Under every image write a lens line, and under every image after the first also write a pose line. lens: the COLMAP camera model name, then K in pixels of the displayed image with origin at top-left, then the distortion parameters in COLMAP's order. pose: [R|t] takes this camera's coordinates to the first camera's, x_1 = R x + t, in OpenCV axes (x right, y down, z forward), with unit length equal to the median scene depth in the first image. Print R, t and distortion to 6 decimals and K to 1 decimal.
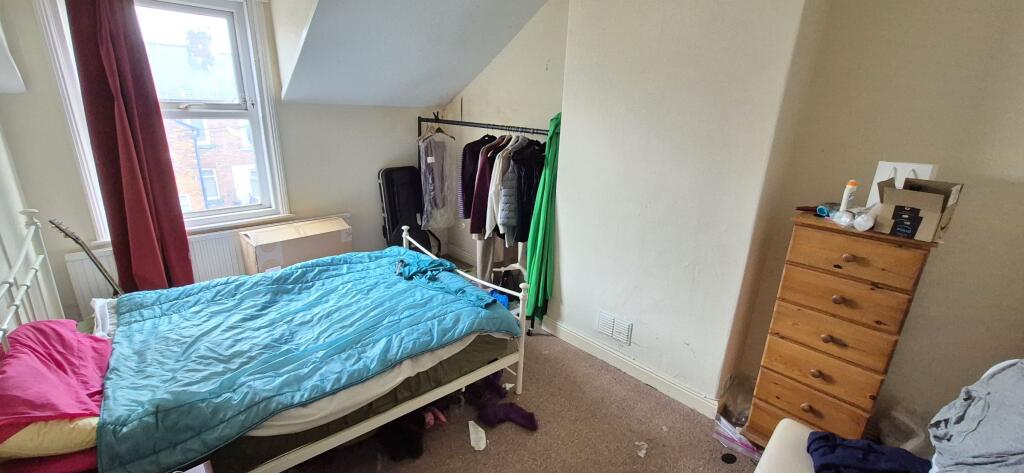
lens RADIAL K [[403.6, 0, 509.1], [0, 403.6, 230.6], [0, 0, 1]] dist [0.003432, -0.000215]
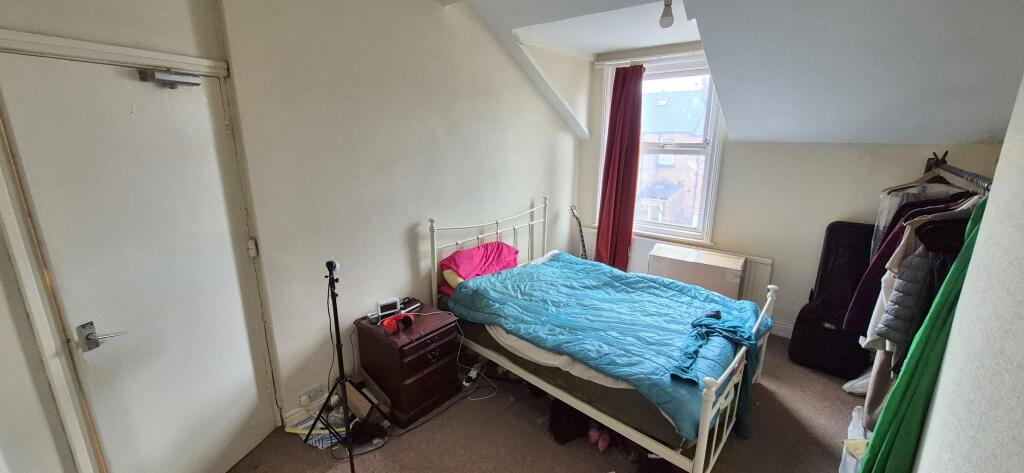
lens RADIAL K [[403.6, 0, 508.5], [0, 403.6, 235.7], [0, 0, 1]] dist [0.003432, -0.000215]
pose [[0.110017, 0.214160, -0.970583, 0.637331], [-0.285242, 0.942237, 0.175573, -0.135353], [0.952120, 0.257536, 0.164750, 0.440060]]
